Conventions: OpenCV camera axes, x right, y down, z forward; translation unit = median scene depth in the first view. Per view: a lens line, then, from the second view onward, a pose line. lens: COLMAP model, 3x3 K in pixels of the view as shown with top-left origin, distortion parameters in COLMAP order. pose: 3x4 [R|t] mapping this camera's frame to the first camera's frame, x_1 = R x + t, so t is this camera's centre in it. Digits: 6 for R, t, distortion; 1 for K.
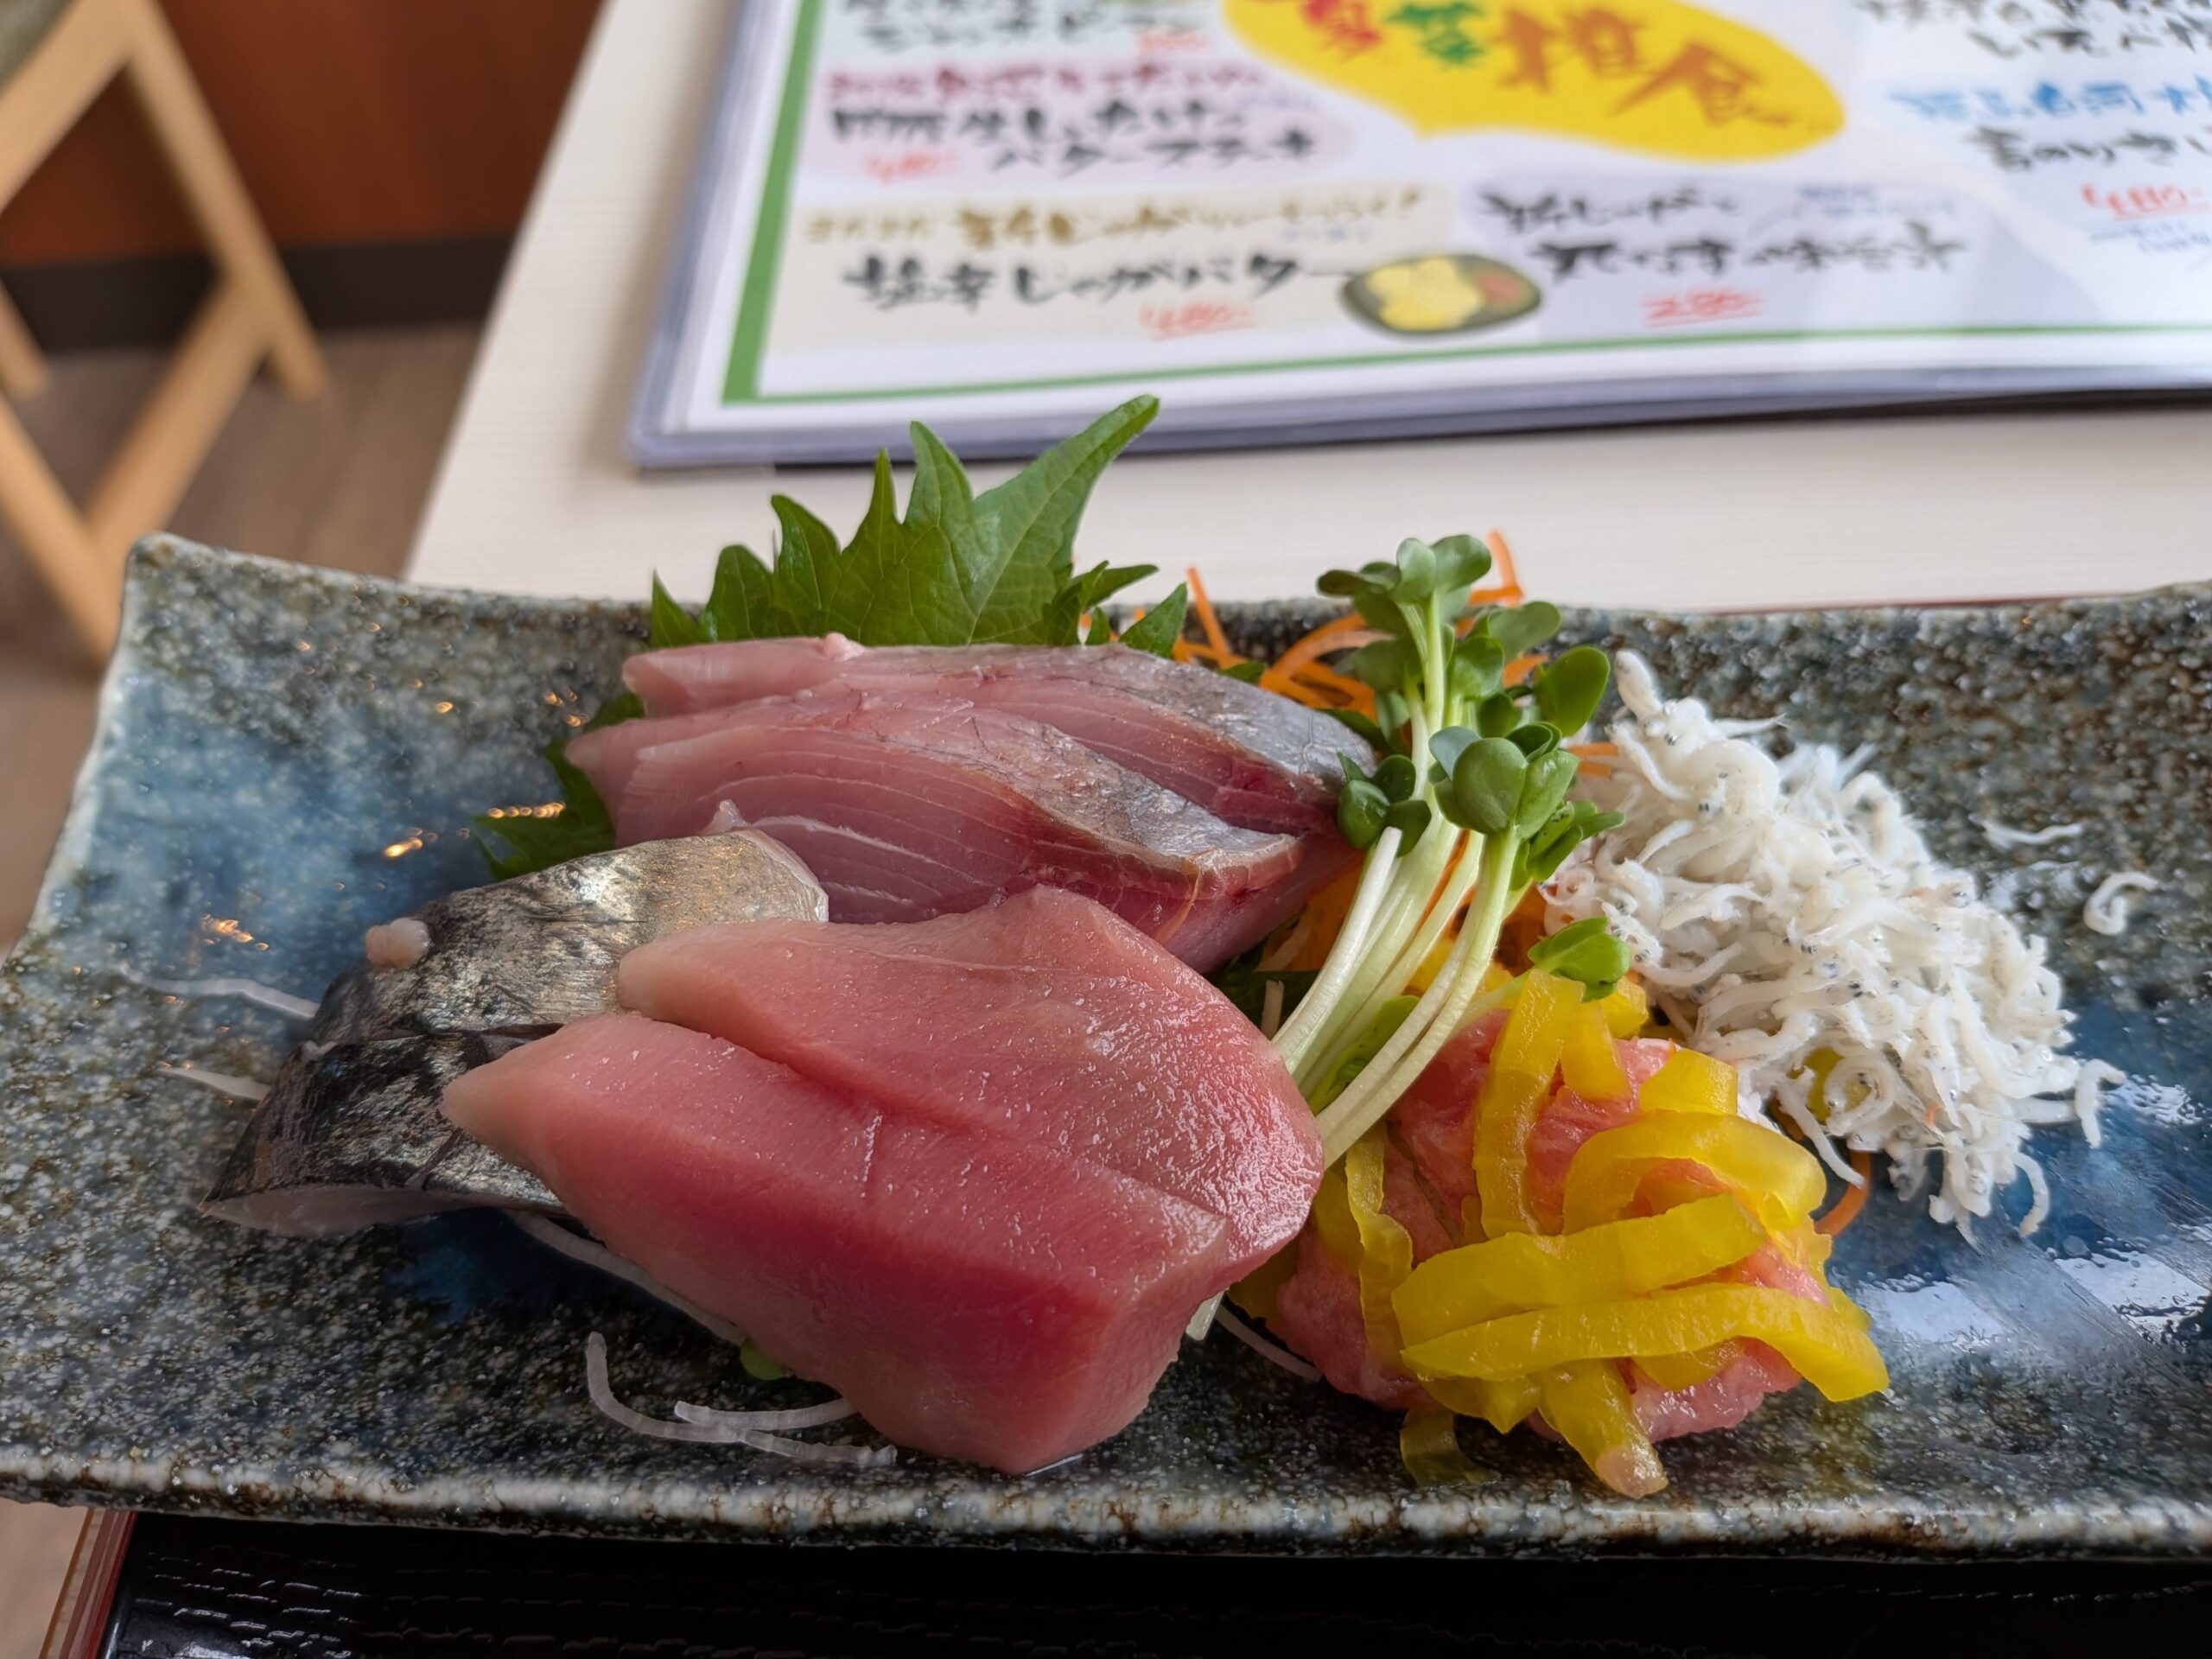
lens RADIAL K [[1643.1, 0, 1106.0], [0, 1643.1, 829.5], [0, 0, 1]] dist [0.031978, -0.122143]
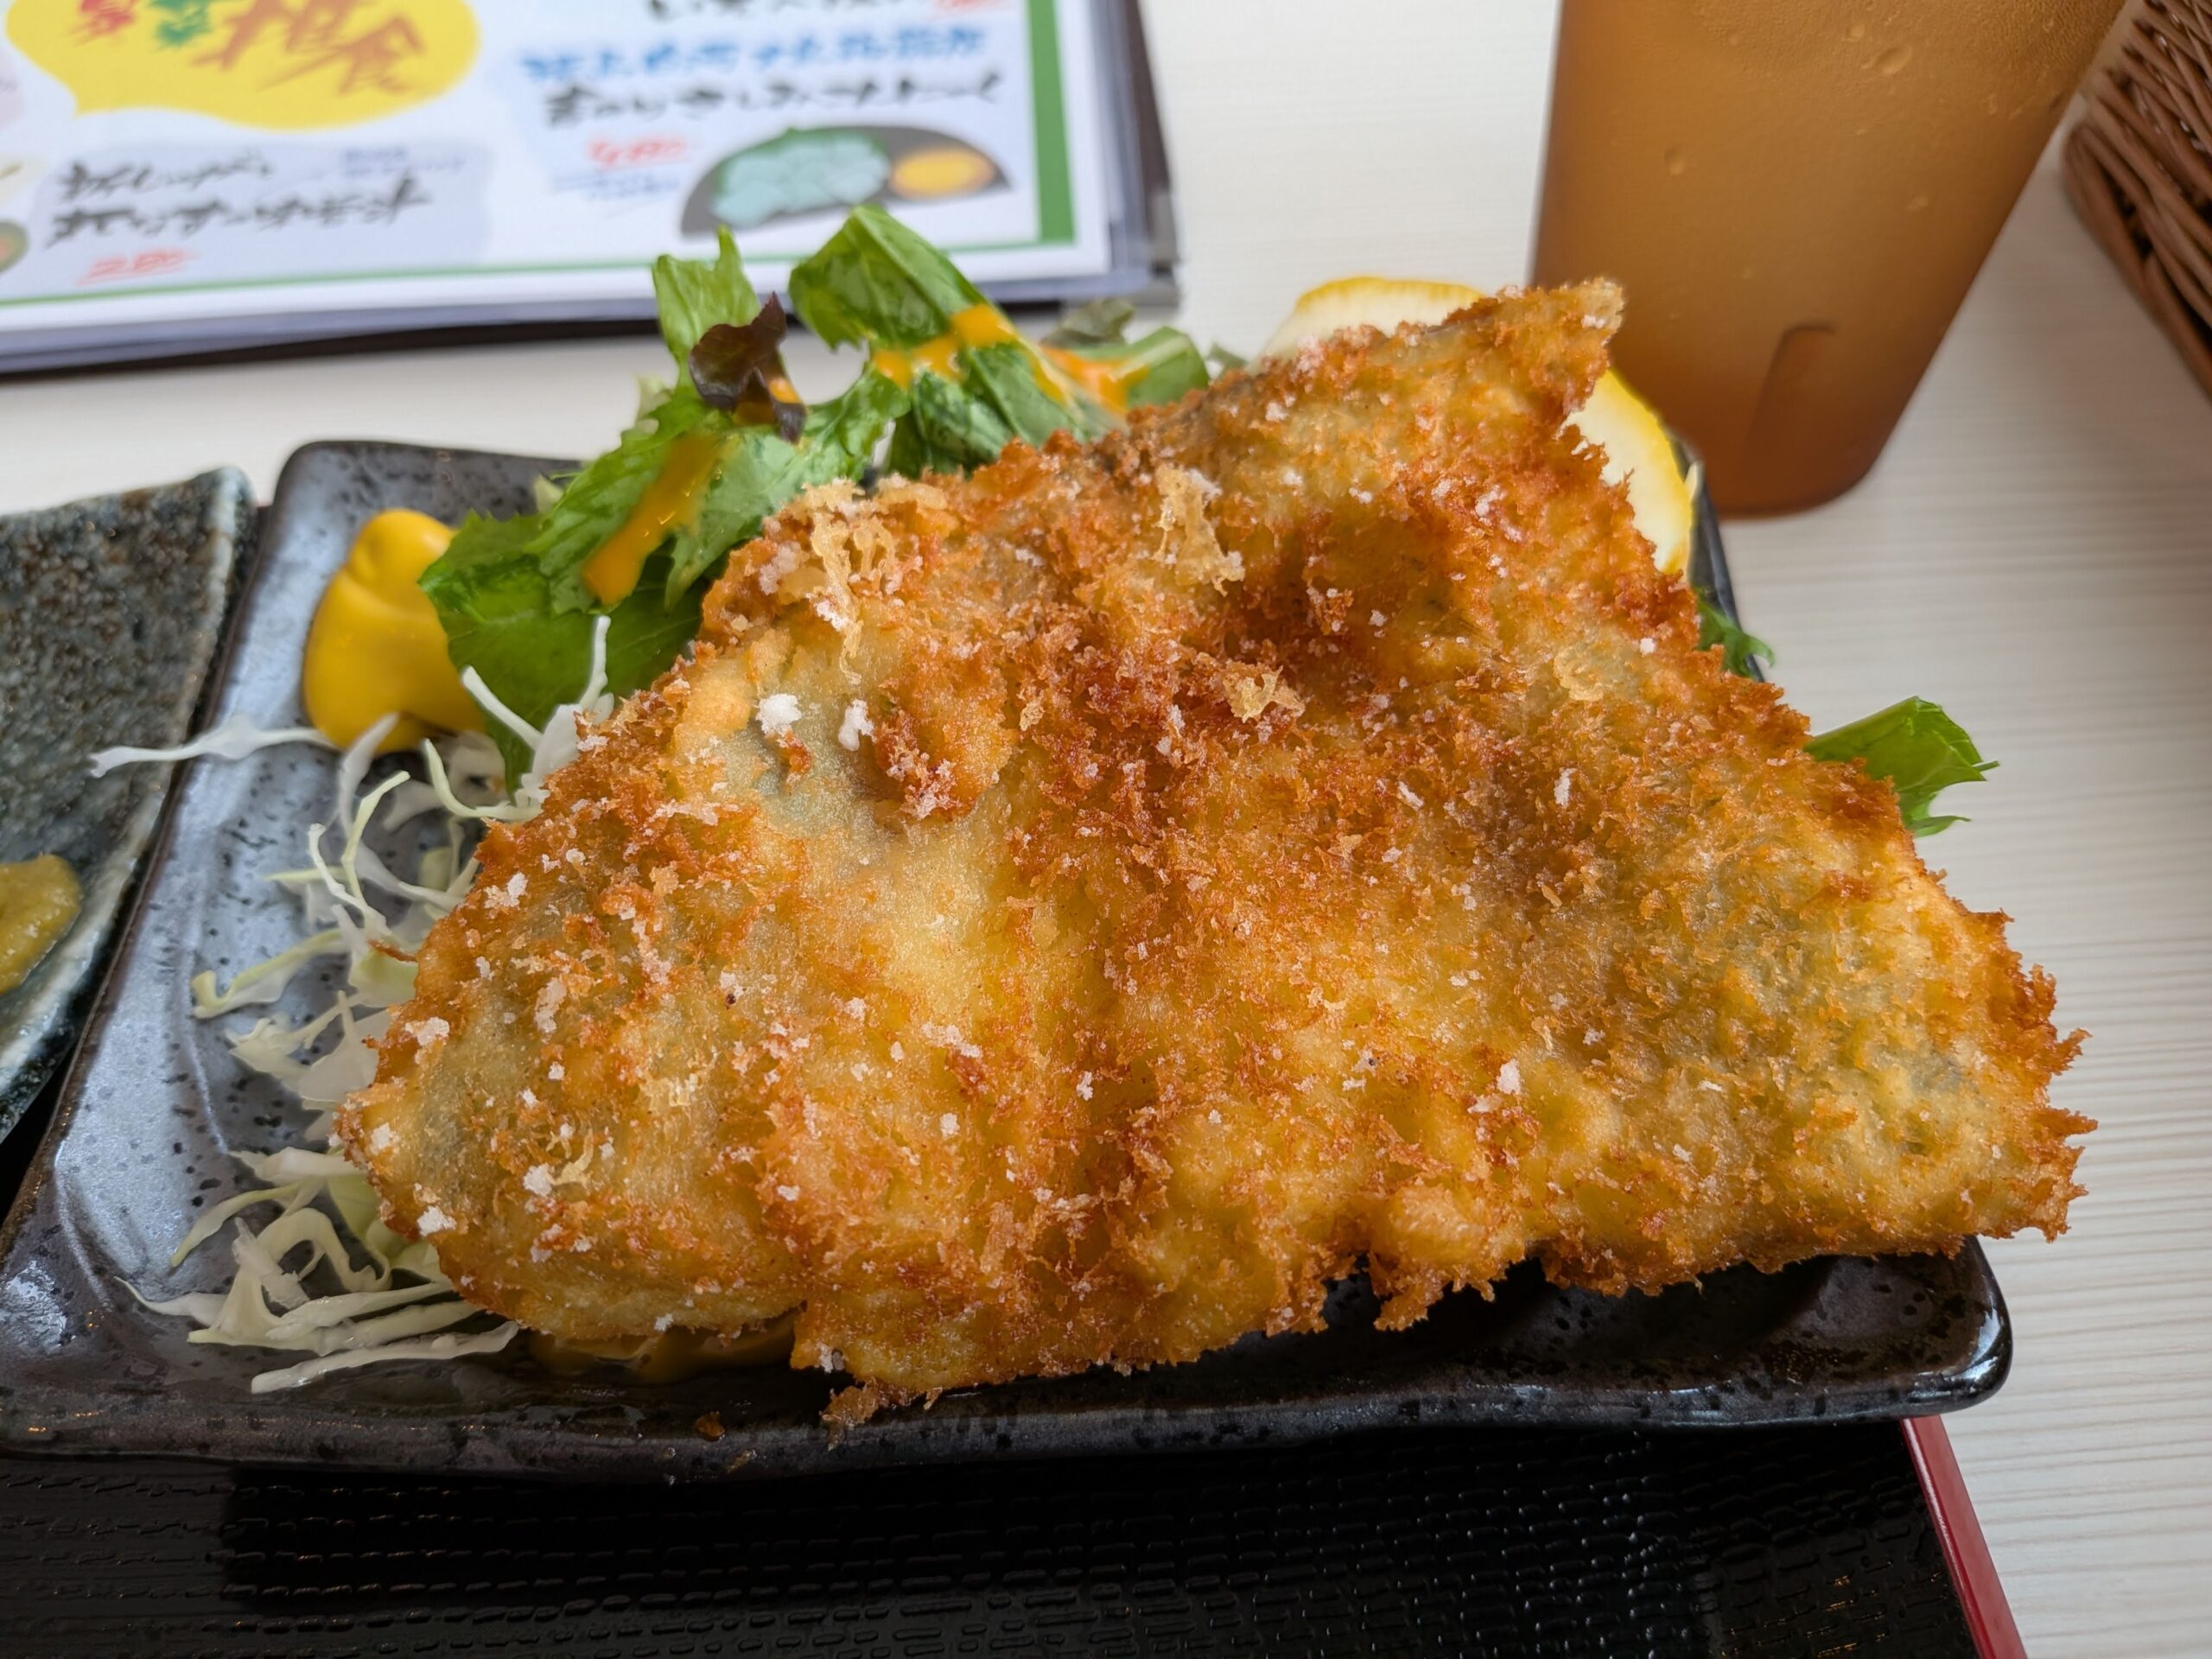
lens RADIAL K [[1623.0, 0, 1106.0], [0, 1623.0, 829.5], [0, 0, 1]] dist [0.040663, -0.099905]
pose [[0.999298, -0.016640, 0.033579, 1.331942], [0.015756, 0.999527, 0.026403, 0.065473], [-0.034002, -0.025856, 0.999087, -0.180204]]
